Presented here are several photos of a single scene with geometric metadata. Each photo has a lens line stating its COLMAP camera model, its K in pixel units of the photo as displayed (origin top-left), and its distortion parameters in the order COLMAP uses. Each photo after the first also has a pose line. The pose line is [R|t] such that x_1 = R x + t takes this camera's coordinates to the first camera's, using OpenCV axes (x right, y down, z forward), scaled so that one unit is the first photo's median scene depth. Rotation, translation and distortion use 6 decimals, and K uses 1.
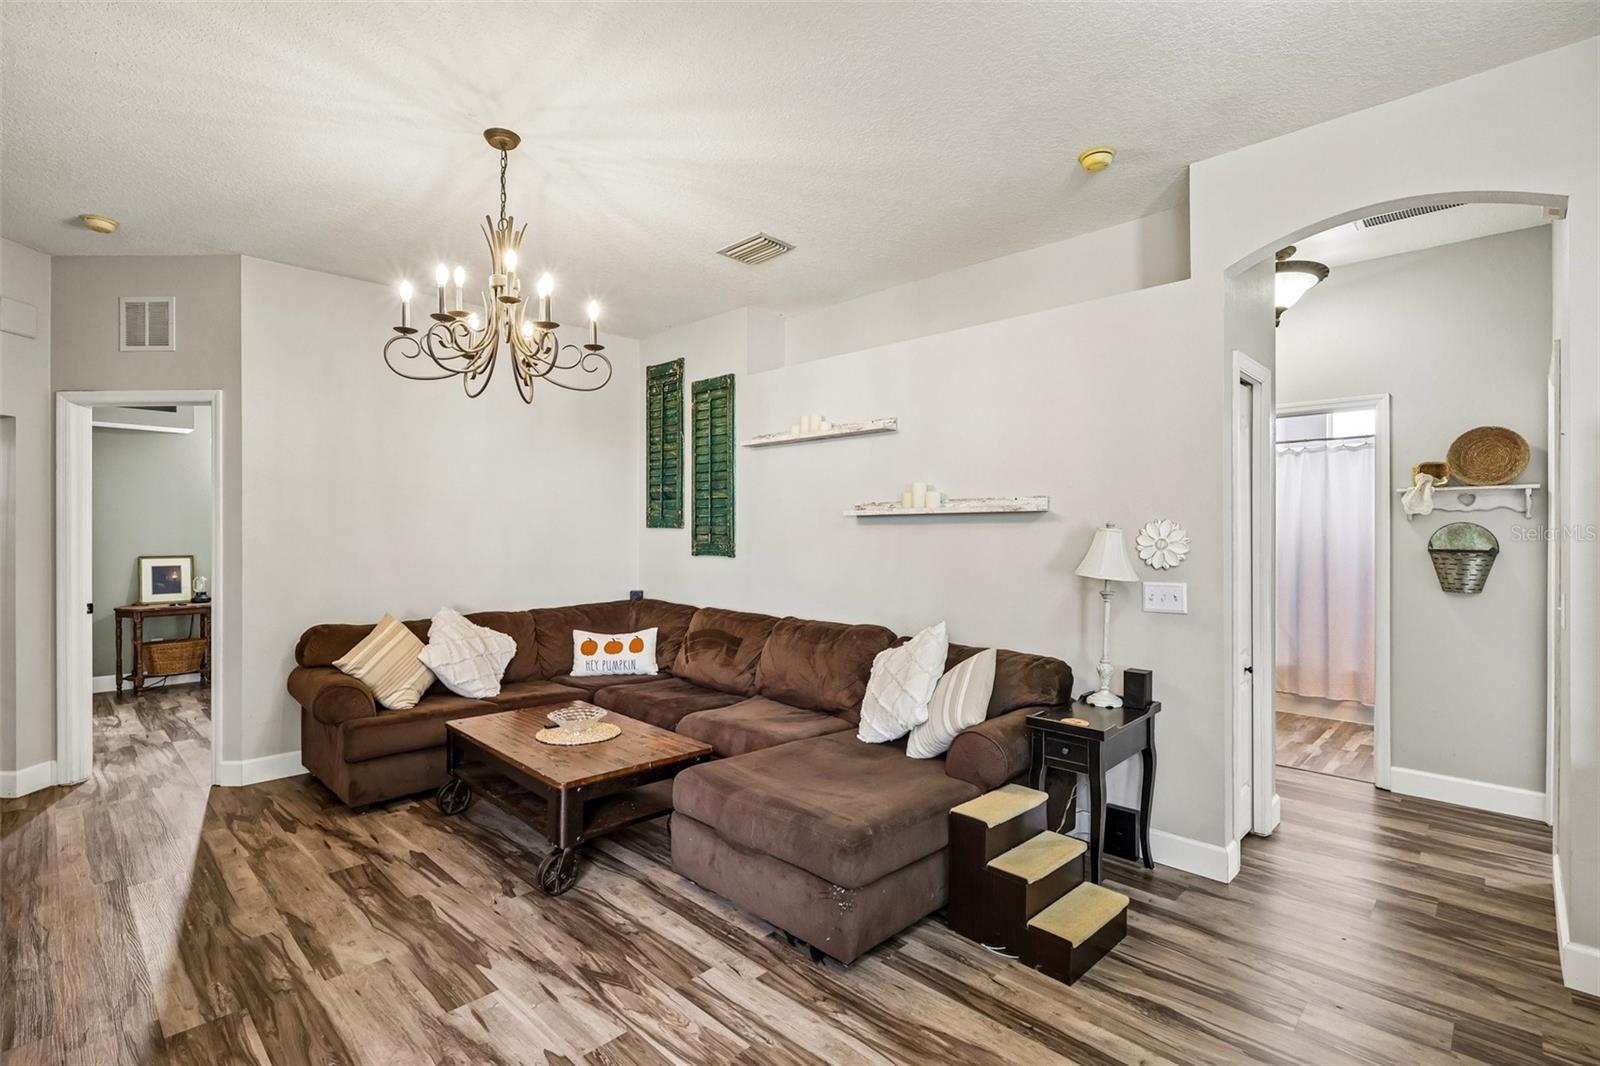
lens RADIAL K [[739.8, 0, 792.3], [0, 739.8, 528.6], [0, 0, 1]] dist [-0.002358, -0.000211]
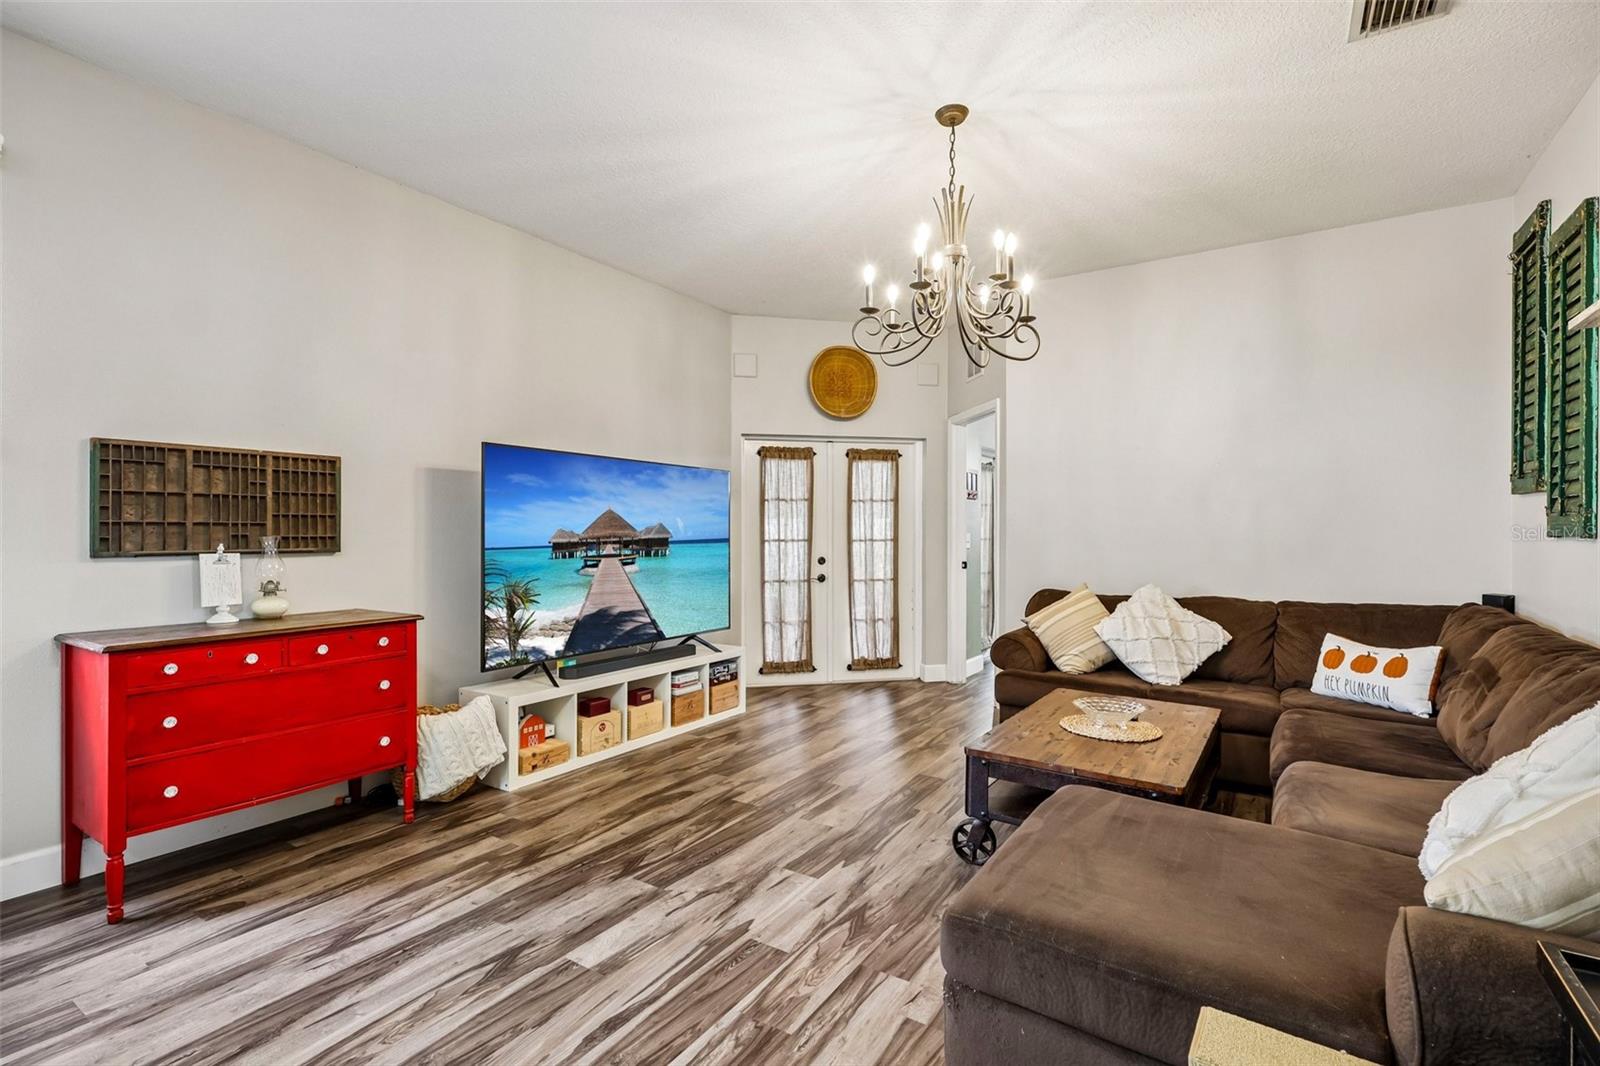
lens RADIAL K [[739.8, 0, 795.7], [0, 739.8, 538.8], [0, 0, 1]] dist [-0.002358, -0.000211]
pose [[0.200481, 0.011268, -0.979633, 0.552479], [-0.000379, 0.999935, 0.011424, 0.057619], [0.979697, -0.001919, 0.200472, 0.556436]]
